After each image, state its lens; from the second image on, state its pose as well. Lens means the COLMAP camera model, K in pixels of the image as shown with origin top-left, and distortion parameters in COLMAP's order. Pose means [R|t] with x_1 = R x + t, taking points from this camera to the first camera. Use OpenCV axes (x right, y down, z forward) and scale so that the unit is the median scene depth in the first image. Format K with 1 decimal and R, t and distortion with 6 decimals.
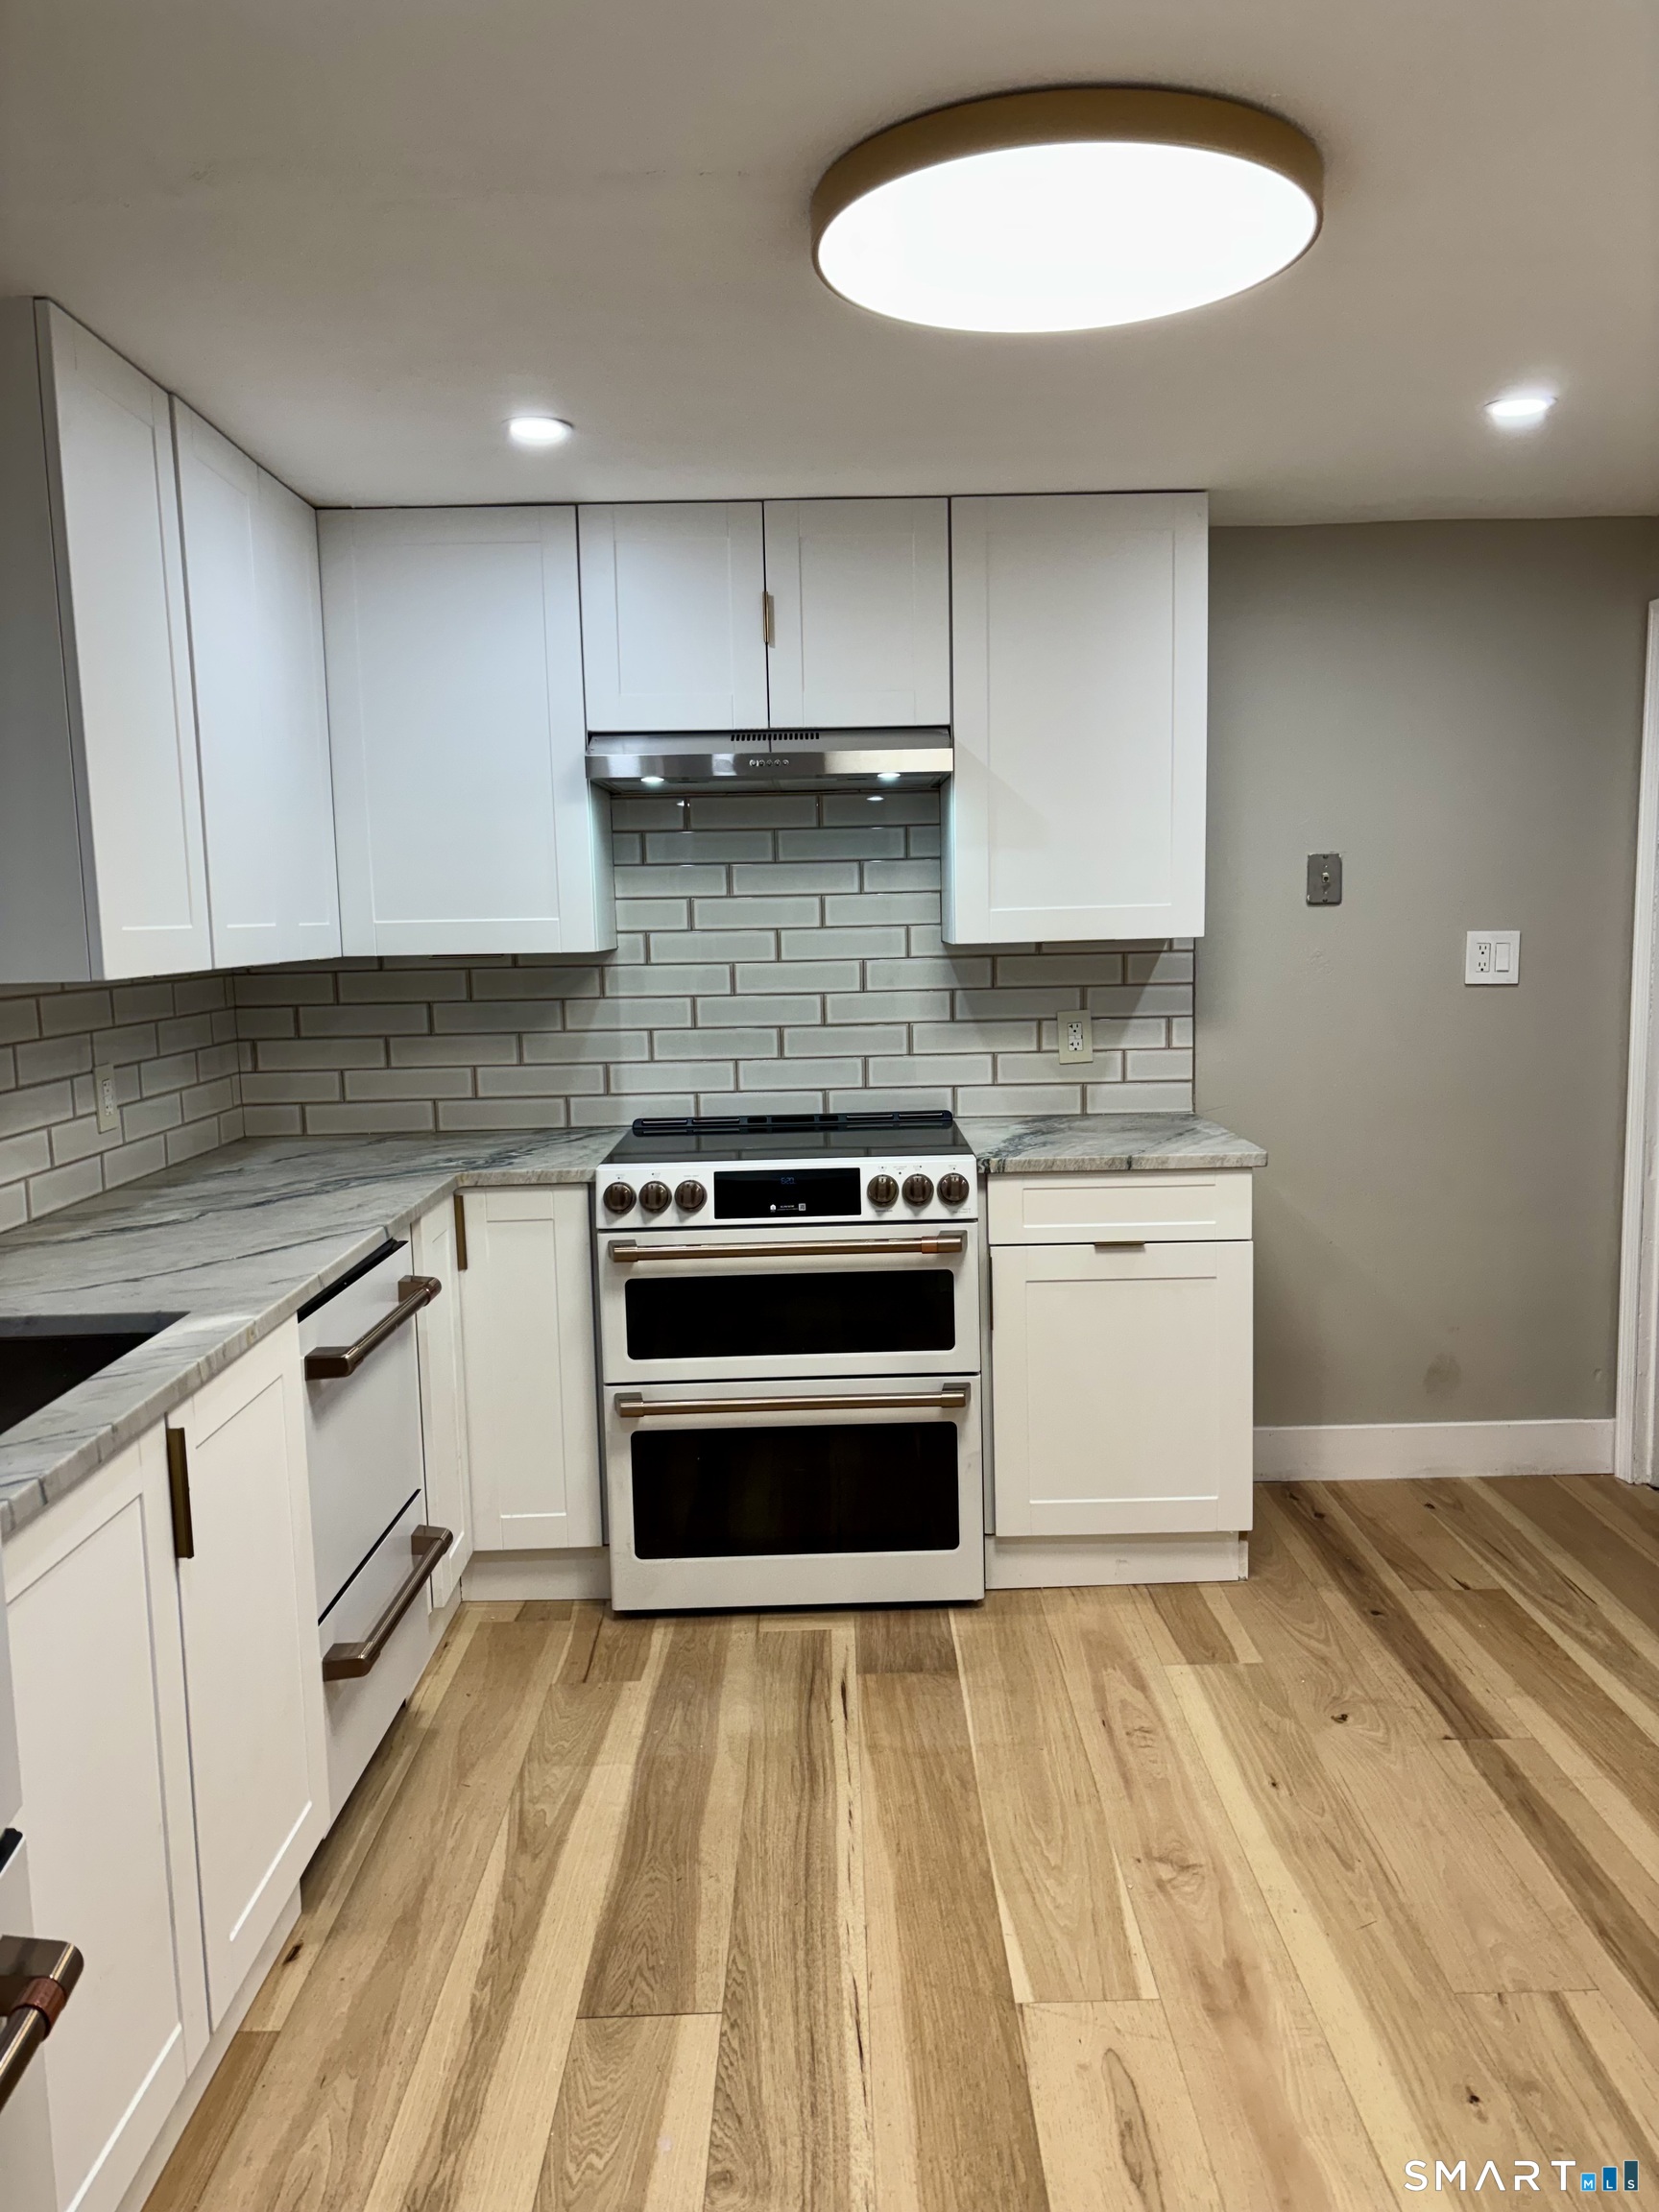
lens RADIAL K [[1665.9, 0, 837.5], [0, 1665.9, 1119.9], [0, 0, 1]] dist [0.042393, -0.042550]
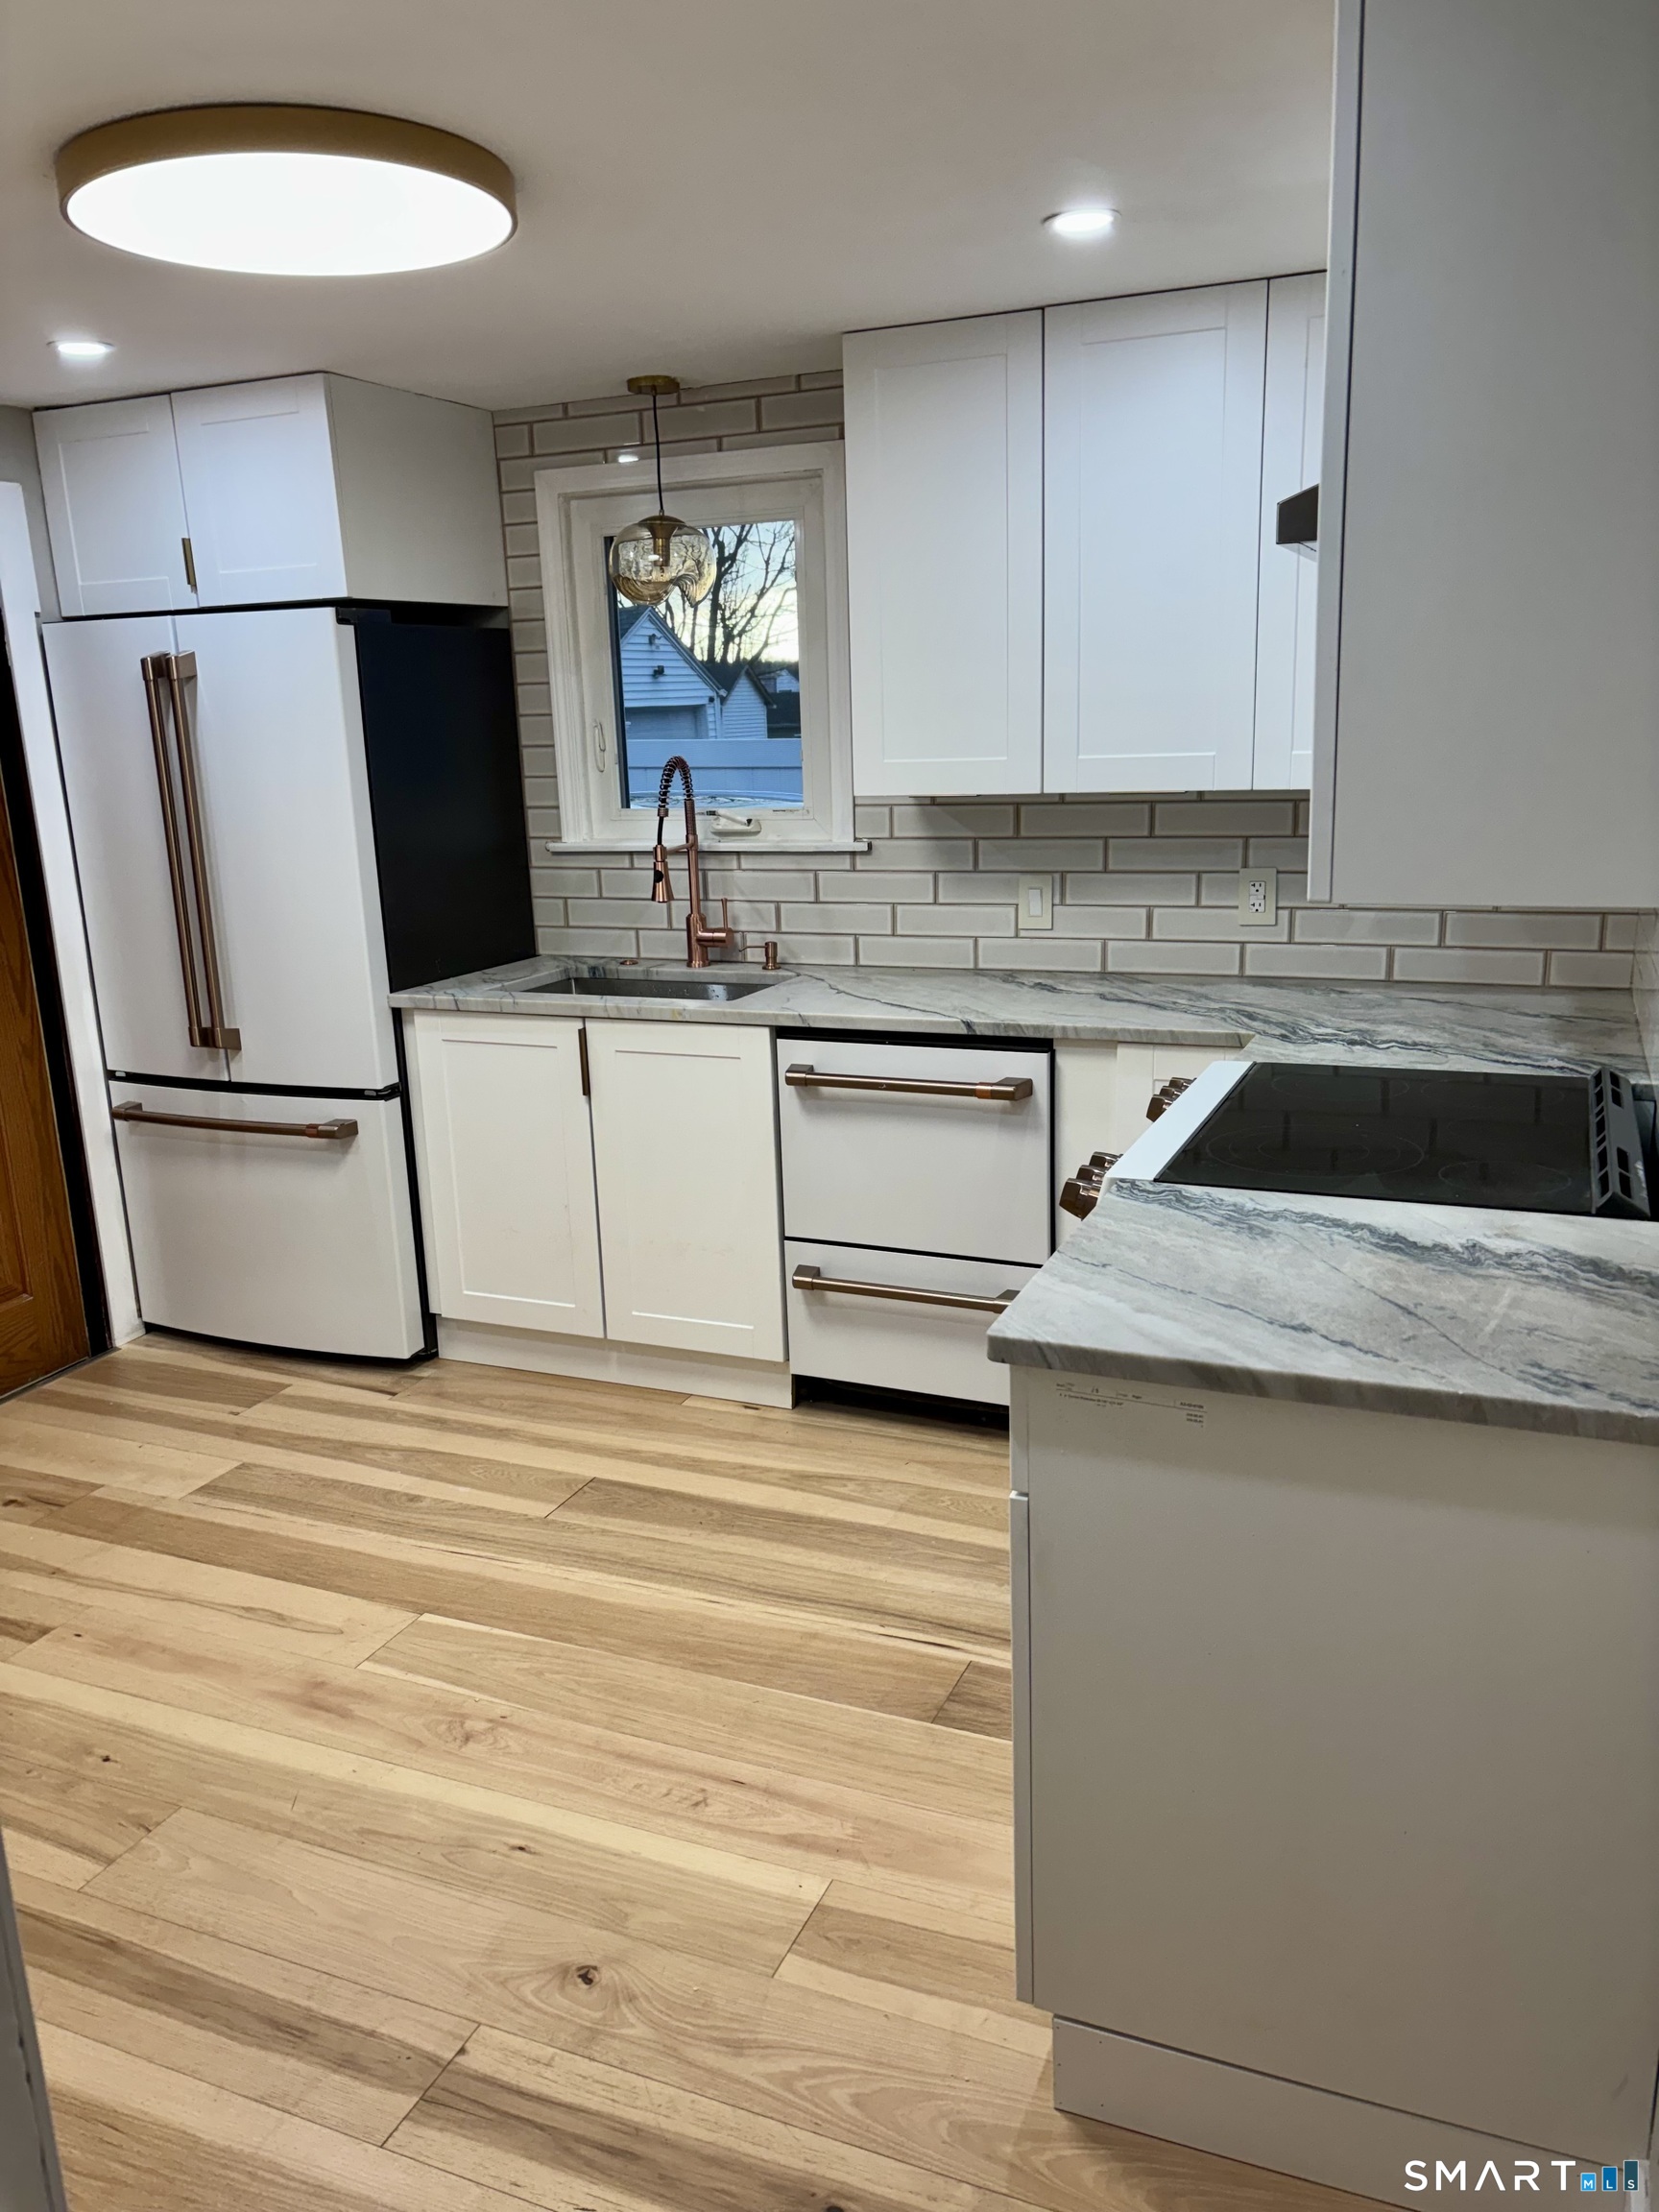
lens RADIAL K [[1654.9, 0, 821.5], [0, 1654.9, 1121.0], [0, 0, 1]] dist [0.053530, -0.065986]
pose [[-0.403755, 0.254081, -0.878877, 0.888292], [-0.074233, 0.948395, 0.308281, -0.241256], [0.911851, 0.189711, -0.364058, 1.435210]]
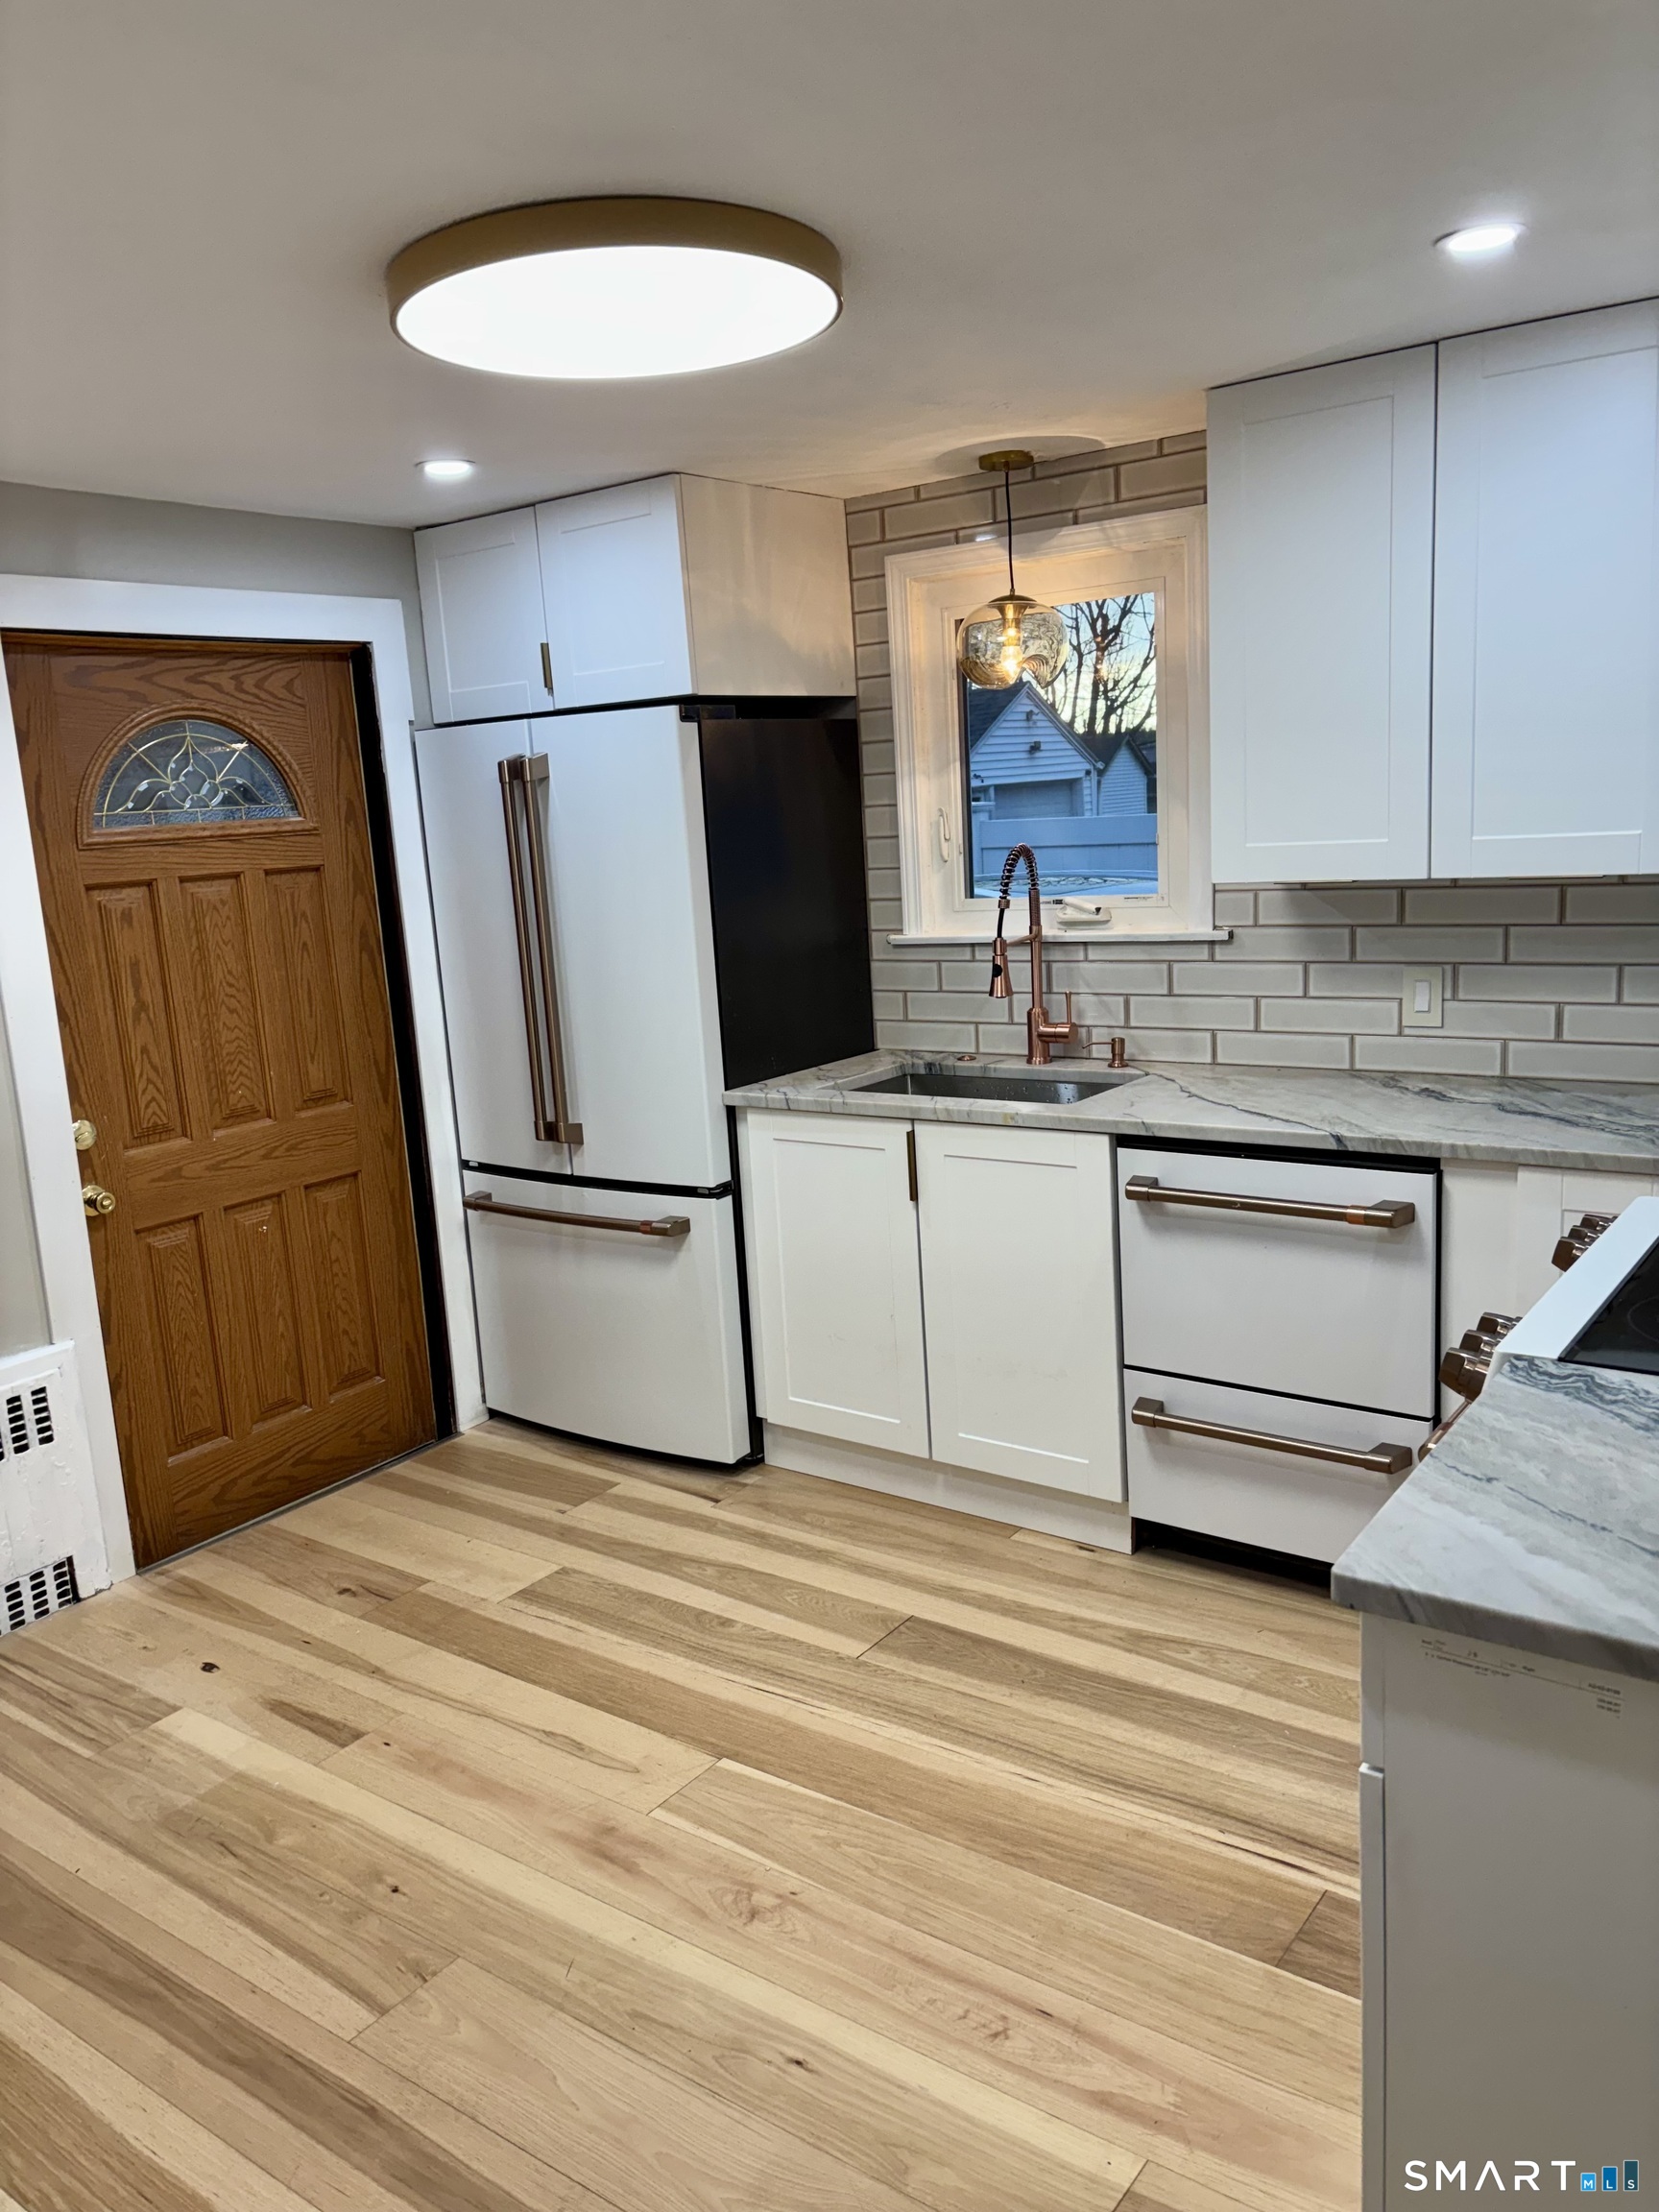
lens RADIAL K [[1654.9, 0, 821.5], [0, 1654.9, 1121.0], [0, 0, 1]] dist [0.053530, -0.065986]
pose [[-0.595002, 0.208341, -0.776251, 0.792858], [-0.028928, 0.959641, 0.279736, -0.246044], [0.803203, 0.188899, -0.564962, 1.416375]]
